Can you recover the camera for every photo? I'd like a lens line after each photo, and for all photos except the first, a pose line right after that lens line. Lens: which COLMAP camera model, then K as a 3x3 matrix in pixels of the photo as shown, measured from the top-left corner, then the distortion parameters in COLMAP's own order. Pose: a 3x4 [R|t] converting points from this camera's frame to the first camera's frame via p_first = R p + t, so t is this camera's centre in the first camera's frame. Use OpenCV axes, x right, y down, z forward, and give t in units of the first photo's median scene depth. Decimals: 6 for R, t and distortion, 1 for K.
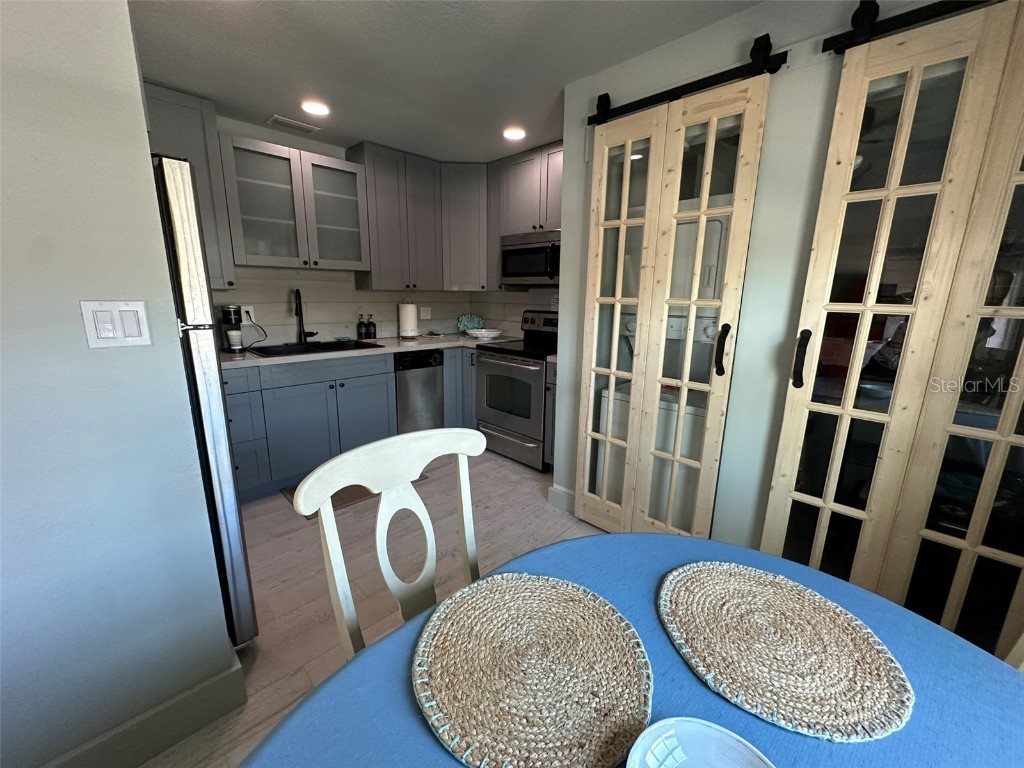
lens RADIAL K [[408.1, 0, 508.4], [0, 408.1, 382.2], [0, 0, 1]] dist [-0.005377, 0.001274]
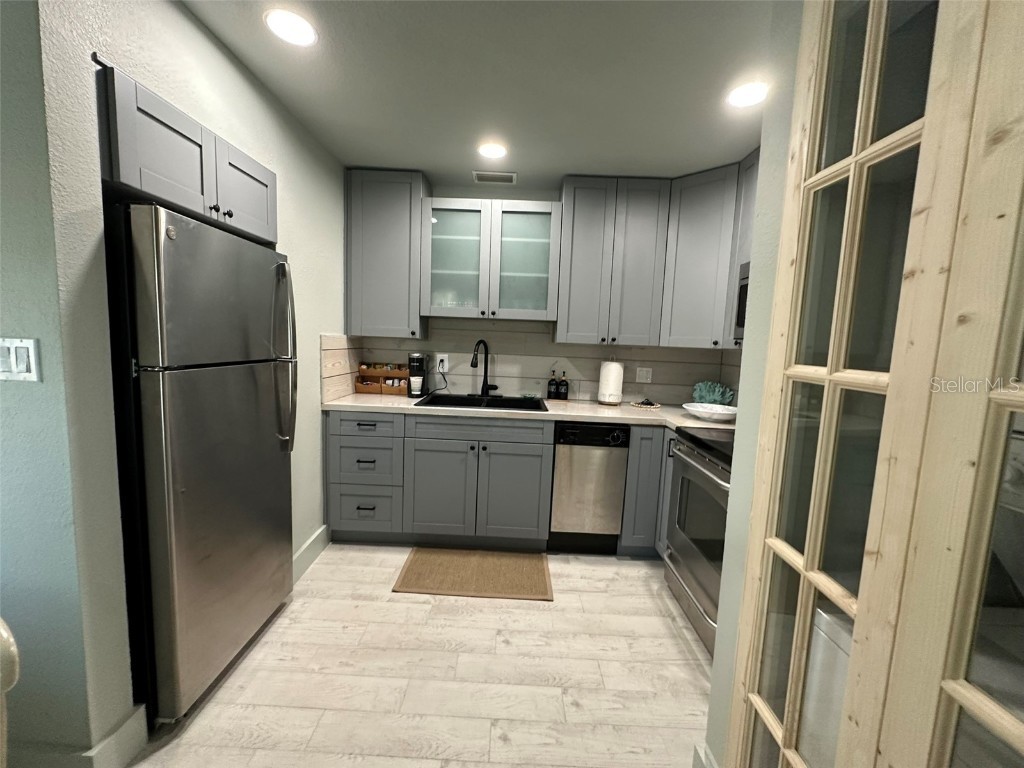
lens RADIAL K [[408.1, 0, 510.9], [0, 408.1, 382.4], [0, 0, 1]] dist [-0.005377, 0.001274]
pose [[0.698265, 0.087436, -0.710479, 0.208361], [-0.182795, 0.981387, -0.058876, -0.079018], [0.692107, 0.170983, 0.701251, 0.356869]]
